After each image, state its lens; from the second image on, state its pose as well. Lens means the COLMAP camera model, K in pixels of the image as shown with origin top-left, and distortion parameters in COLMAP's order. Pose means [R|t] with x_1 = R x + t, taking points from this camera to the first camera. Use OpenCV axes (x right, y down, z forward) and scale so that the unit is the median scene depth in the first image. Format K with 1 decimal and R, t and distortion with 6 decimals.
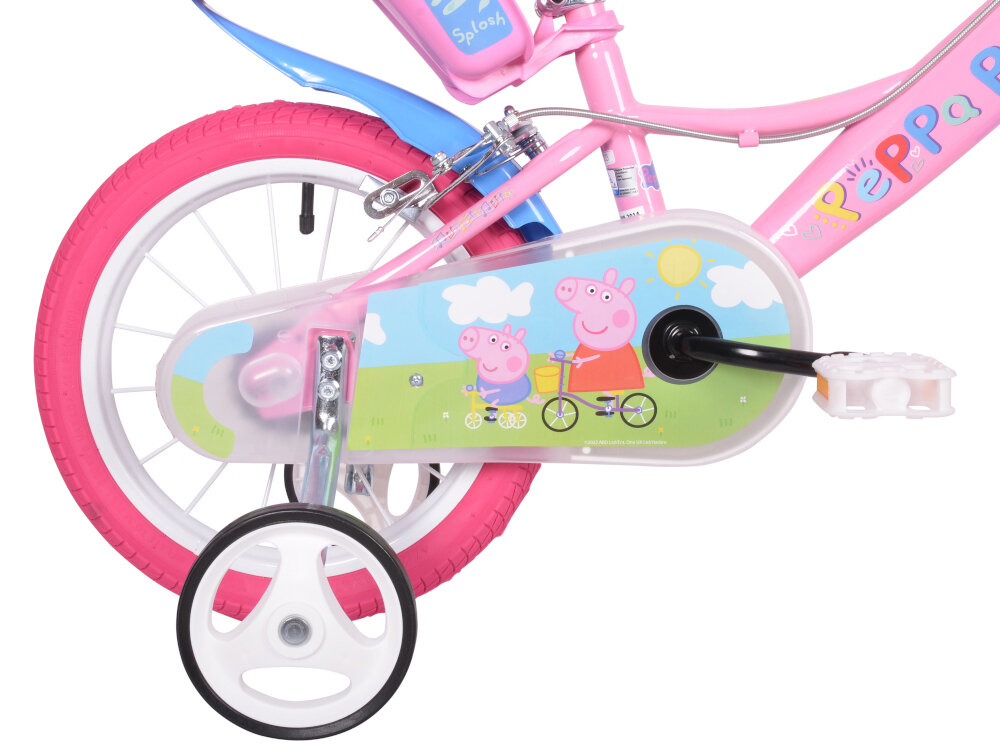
lens RADIAL K [[1590.1, 0, 500.0], [0, 1590.1, 375.0], [0, 0, 1]] dist [0.014215, 0.059477]
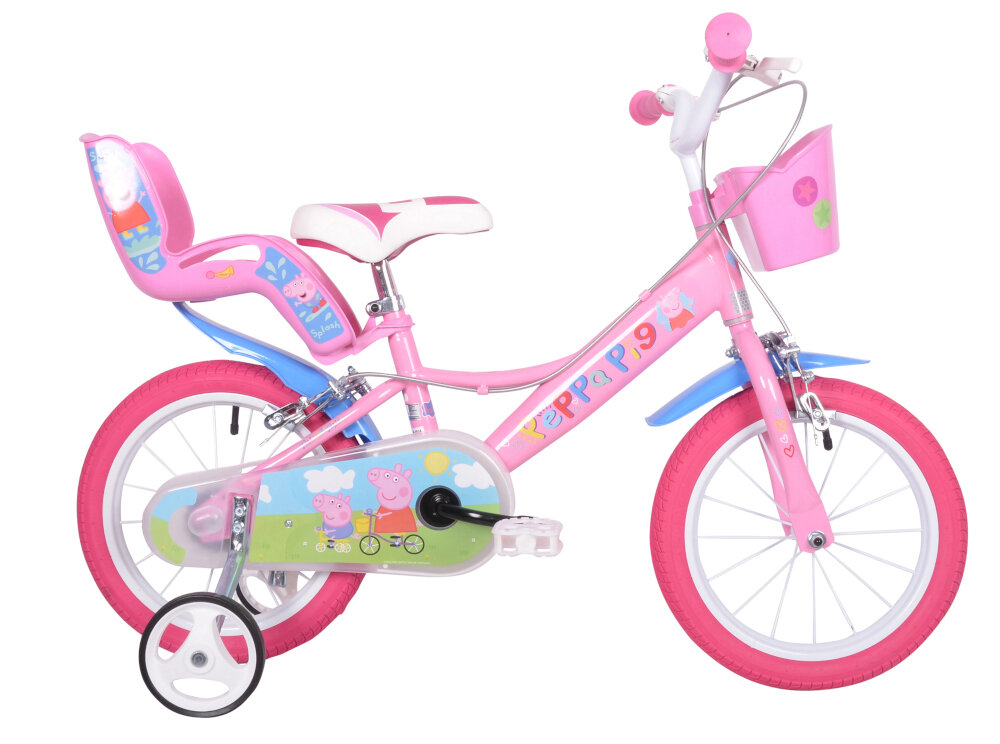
lens RADIAL K [[1535.0, 0, 500.0], [0, 1535.0, 372.0], [0, 0, 1]] dist [-0.037937, -0.113897]
pose [[0.999021, 0.024991, -0.036503, 0.237624], [-0.027306, 0.997552, -0.064378, -0.060674], [0.034805, 0.065311, 0.997258, -0.689328]]
